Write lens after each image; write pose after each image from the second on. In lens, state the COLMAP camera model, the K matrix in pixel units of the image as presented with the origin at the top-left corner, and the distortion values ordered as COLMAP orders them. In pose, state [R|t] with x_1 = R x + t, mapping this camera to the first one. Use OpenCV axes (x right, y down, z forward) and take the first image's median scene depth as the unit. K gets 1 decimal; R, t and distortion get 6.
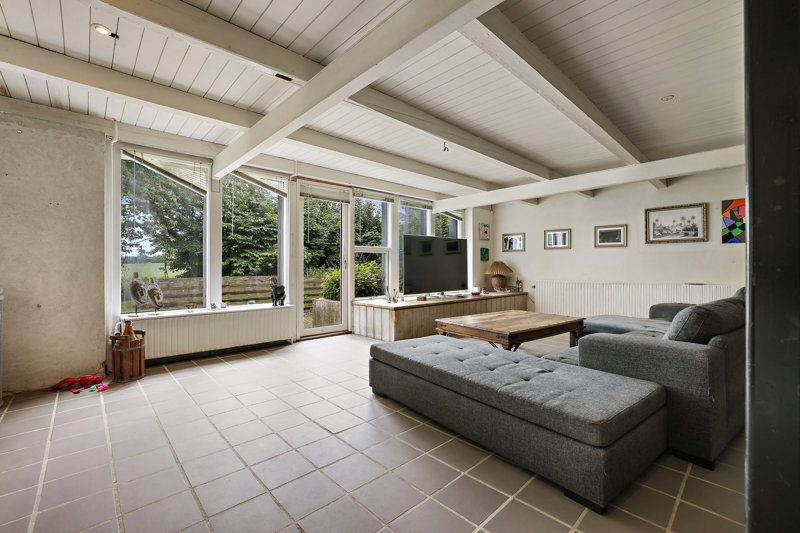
lens RADIAL K [[347.9, 0, 399.1], [0, 347.9, 267.3], [0, 0, 1]] dist [-0.003804, -0.000013]
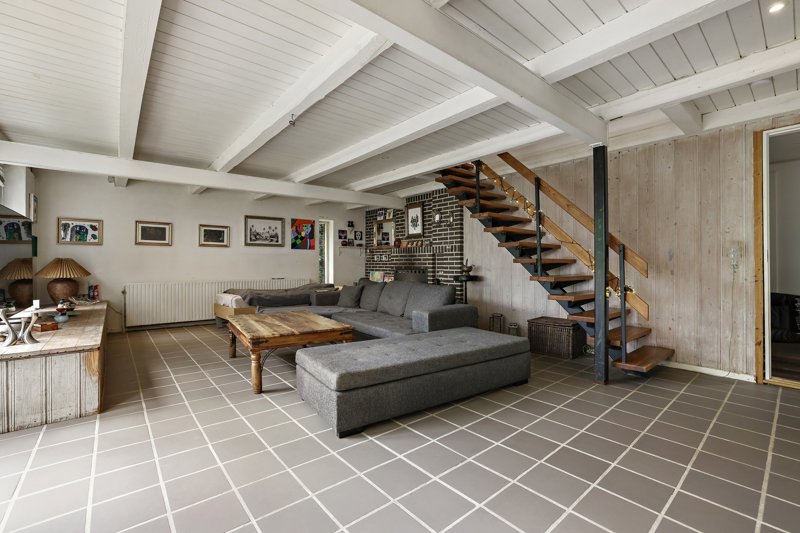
lens RADIAL K [[347.9, 0, 399.2], [0, 347.9, 263.3], [0, 0, 1]] dist [-0.003804, -0.000013]
pose [[0.060638, 0.003013, 0.998155, -0.415996], [0.007666, 0.999965, -0.003484, -0.001707], [-0.998130, 0.007863, 0.060613, 0.437018]]
